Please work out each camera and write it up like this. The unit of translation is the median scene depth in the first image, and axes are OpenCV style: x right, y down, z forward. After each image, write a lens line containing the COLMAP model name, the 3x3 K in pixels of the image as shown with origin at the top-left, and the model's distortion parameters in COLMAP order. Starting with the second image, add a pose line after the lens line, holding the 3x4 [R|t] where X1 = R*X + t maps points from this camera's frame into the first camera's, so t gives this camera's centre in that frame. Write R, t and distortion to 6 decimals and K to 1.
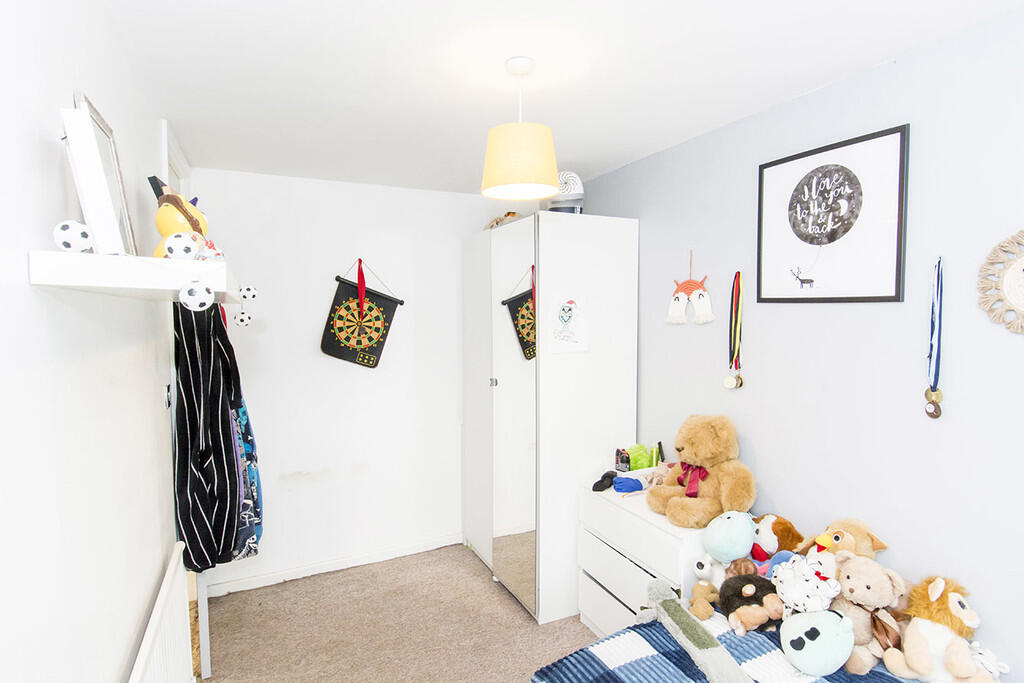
lens RADIAL K [[550.2, 0, 510.7], [0, 550.2, 336.8], [0, 0, 1]] dist [-0.003919, -0.001560]
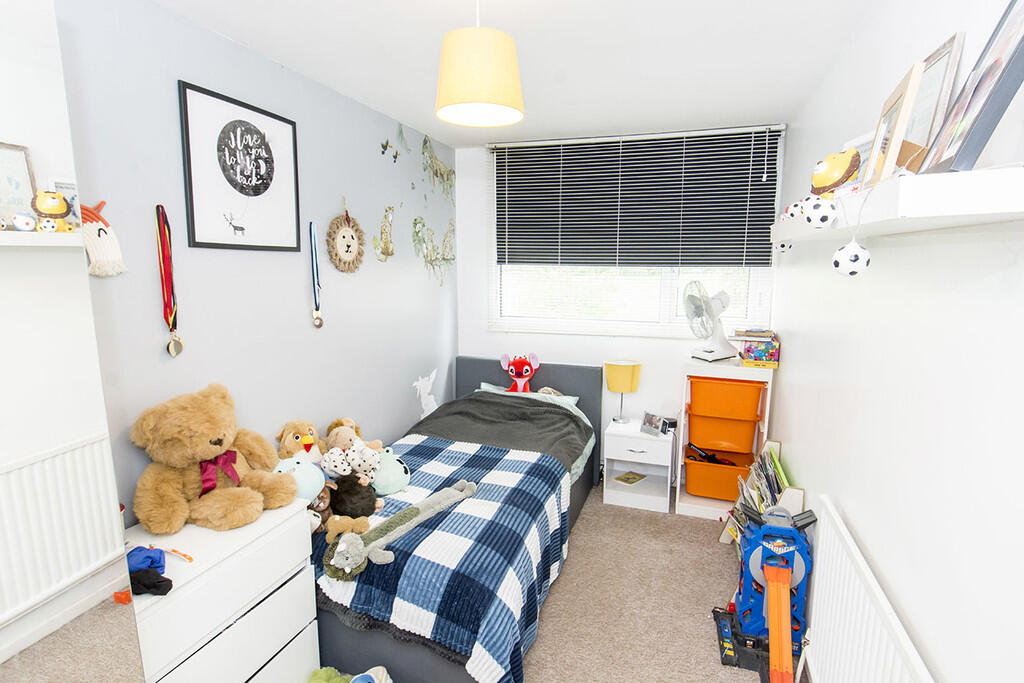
lens RADIAL K [[550.2, 0, 510.7], [0, 550.2, 336.8], [0, 0, 1]] dist [-0.003919, -0.001560]
pose [[-0.734304, -0.090580, 0.672750, -0.561038], [0.030220, 0.985713, 0.165703, -0.057180], [-0.678148, 0.142007, -0.721075, 1.455700]]
